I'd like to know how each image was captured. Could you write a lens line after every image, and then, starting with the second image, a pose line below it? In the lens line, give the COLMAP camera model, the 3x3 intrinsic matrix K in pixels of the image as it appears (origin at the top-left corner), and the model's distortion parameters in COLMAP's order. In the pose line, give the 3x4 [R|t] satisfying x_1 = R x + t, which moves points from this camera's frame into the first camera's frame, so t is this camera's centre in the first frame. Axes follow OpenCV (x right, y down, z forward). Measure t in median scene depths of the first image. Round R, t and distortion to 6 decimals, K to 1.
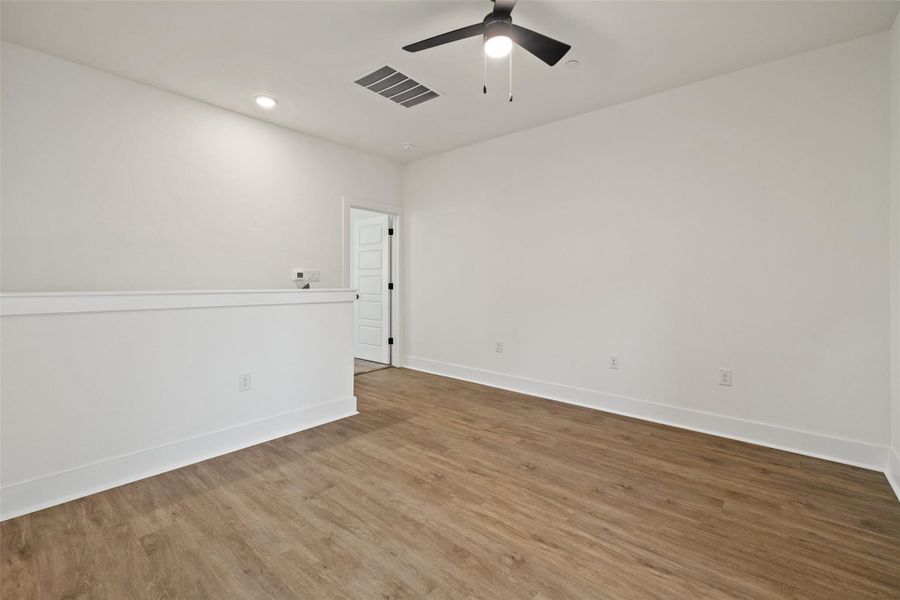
lens RADIAL K [[380.7, 0, 449.0], [0, 380.7, 284.8], [0, 0, 1]] dist [0.001460, 0.000087]
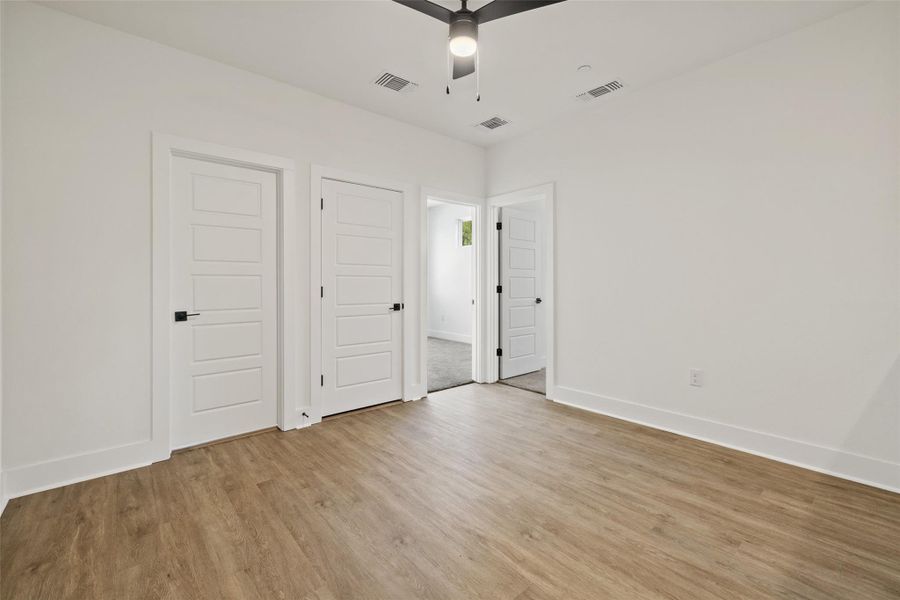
lens RADIAL K [[380.7, 0, 449.0], [0, 380.7, 284.8], [0, 0, 1]] dist [0.001460, 0.000087]
pose [[-0.987523, -0.004849, 0.157400, 0.011157], [-0.002902, 0.999916, 0.012592, -0.016189], [-0.157448, 0.011979, -0.987455, 1.979178]]
